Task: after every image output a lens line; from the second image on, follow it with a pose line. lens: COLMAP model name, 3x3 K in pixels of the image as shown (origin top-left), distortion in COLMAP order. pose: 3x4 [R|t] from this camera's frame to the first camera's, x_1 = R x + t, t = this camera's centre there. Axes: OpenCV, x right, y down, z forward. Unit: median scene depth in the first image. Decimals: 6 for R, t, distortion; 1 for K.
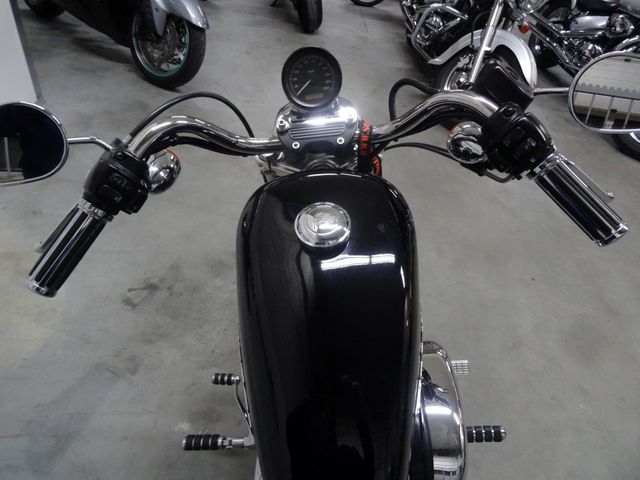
lens RADIAL K [[457.3, 0, 319.1], [0, 457.3, 241.5], [0, 0, 1]] dist [0.007083, 0.007219]
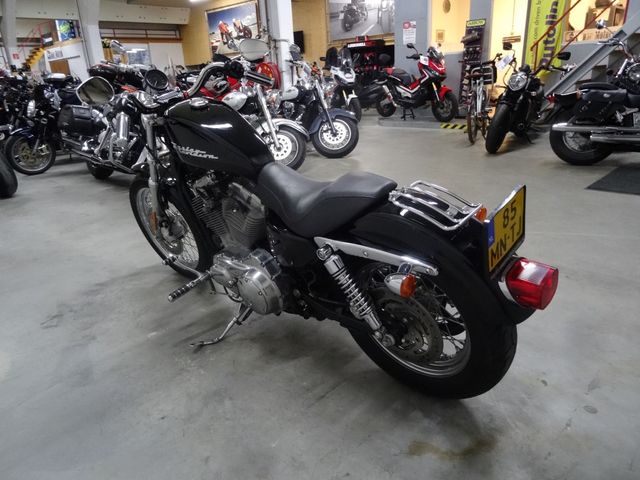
lens RADIAL K [[457.3, 0, 319.1], [0, 457.3, 241.5], [0, 0, 1]] dist [0.007083, 0.007219]
pose [[0.684995, -0.402849, 0.607037, -0.346390], [0.579028, 0.806720, -0.118024, 0.317263], [-0.442163, 0.432337, 0.785860, -0.273402]]
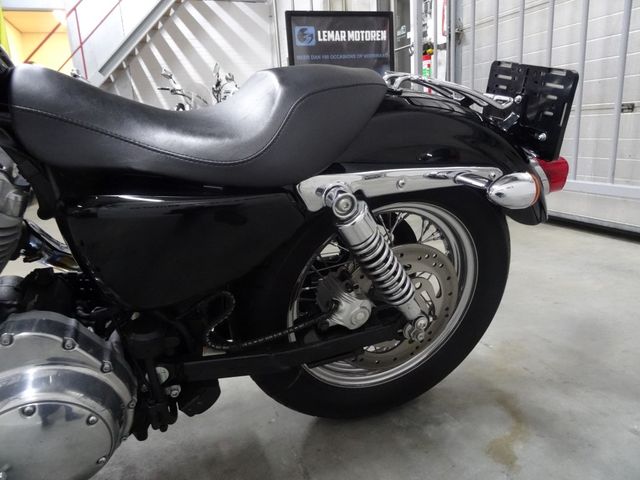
lens RADIAL K [[459.8, 0, 320.0], [0, 459.8, 240.0], [0, 0, 1]] dist [-0.002370, -0.001265]
pose [[-0.344670, -0.339486, 0.875186, -0.260032], [0.624163, 0.613491, 0.483786, 0.163859], [-0.701158, 0.713006, 0.000443, 0.135201]]
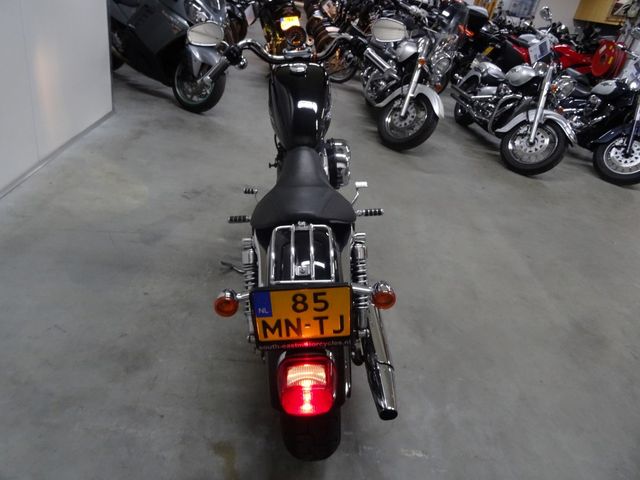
lens RADIAL K [[459.2, 0, 317.8], [0, 459.2, 239.2], [0, 0, 1]] dist [0.005196, 0.007034]
pose [[0.998753, 0.027788, 0.041480, 0.007021], [-0.019026, 0.979942, -0.198372, 0.367974], [-0.046160, 0.197335, 0.979249, -0.396169]]
